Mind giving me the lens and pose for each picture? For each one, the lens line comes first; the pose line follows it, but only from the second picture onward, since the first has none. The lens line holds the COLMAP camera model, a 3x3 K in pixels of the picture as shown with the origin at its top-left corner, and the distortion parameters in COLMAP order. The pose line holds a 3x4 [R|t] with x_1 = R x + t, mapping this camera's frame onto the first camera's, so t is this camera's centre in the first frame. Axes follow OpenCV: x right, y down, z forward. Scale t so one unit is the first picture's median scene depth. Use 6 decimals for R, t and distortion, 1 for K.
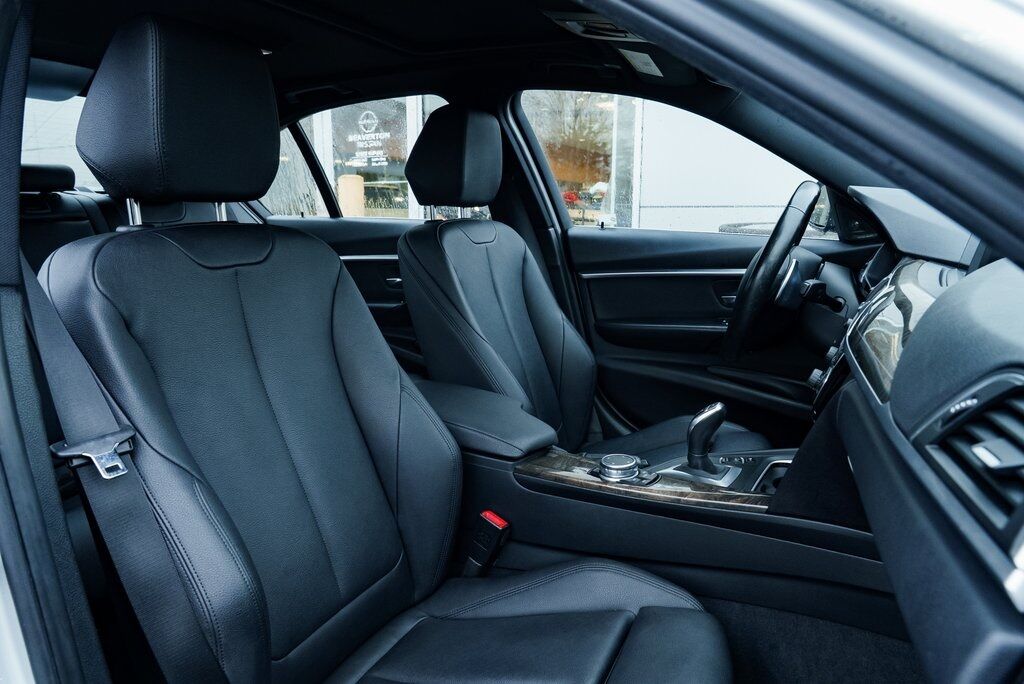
lens RADIAL K [[693.2, 0, 509.2], [0, 693.2, 343.9], [0, 0, 1]] dist [-0.028403, 0.021457]
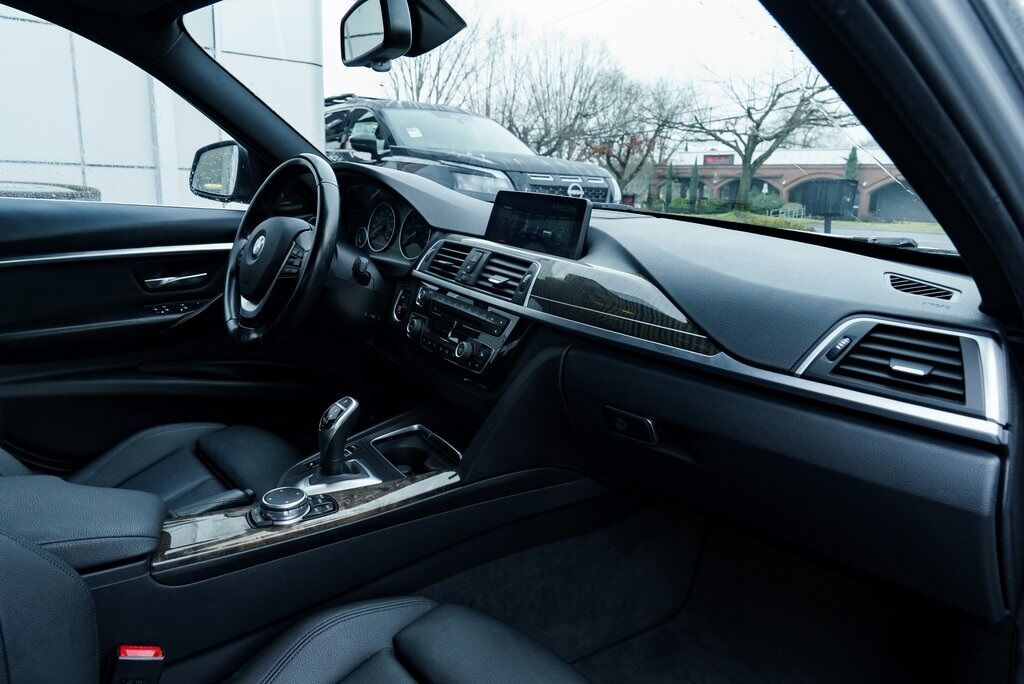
lens RADIAL K [[693.2, 0, 508.3], [0, 693.2, 341.6], [0, 0, 1]] dist [-0.028403, 0.021457]
pose [[0.434514, -0.180628, 0.882367, -0.252130], [0.127481, 0.982155, 0.138278, -0.055315], [-0.891597, 0.052402, 0.449787, 0.236745]]
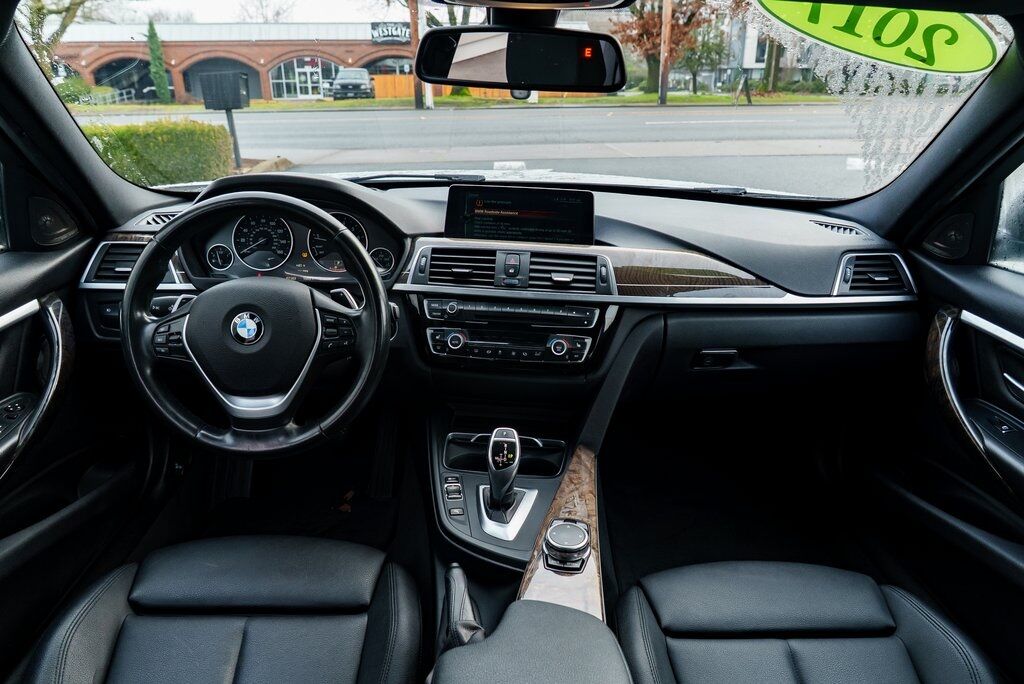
lens RADIAL K [[693.2, 0, 509.4], [0, 693.2, 348.7], [0, 0, 1]] dist [-0.028403, 0.021457]
pose [[-0.440430, -0.327690, 0.835847, -0.264479], [0.161996, 0.886720, 0.432995, -0.246156], [-0.883051, 0.326108, -0.337453, 0.765432]]
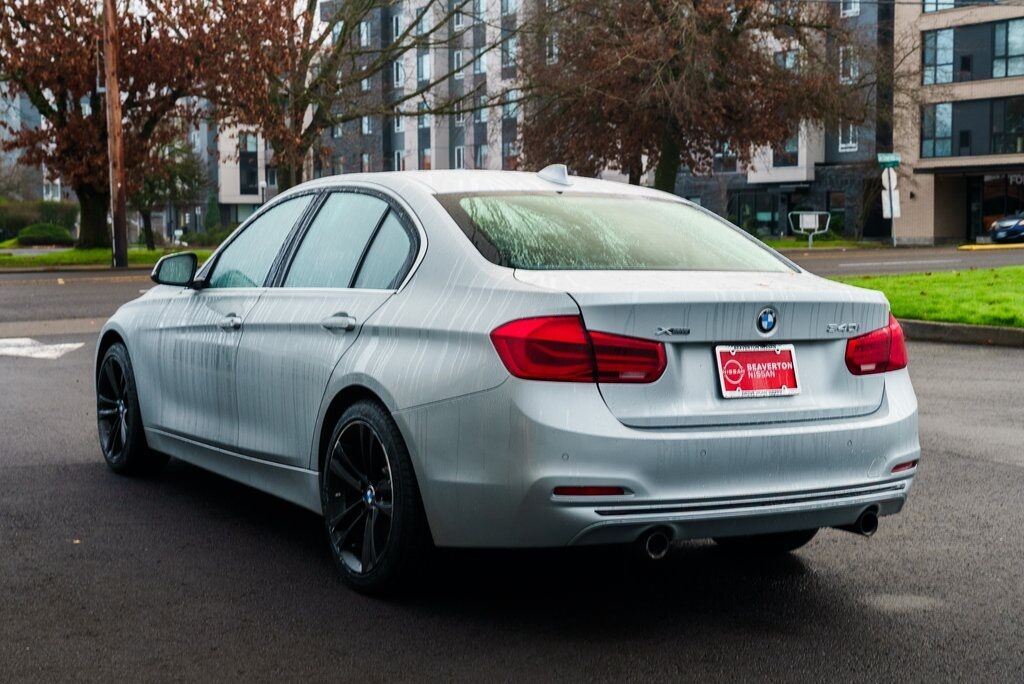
lens RADIAL K [[1499.5, 0, 515.7], [0, 1499.5, 339.1], [0, 0, 1]] dist [0.076735, 0.000000]
pose [[-0.818684, -0.044507, 0.572517, -2.359829], [0.103655, 0.969162, 0.223566, -0.780625], [-0.564811, 0.242374, -0.788824, 3.525042]]
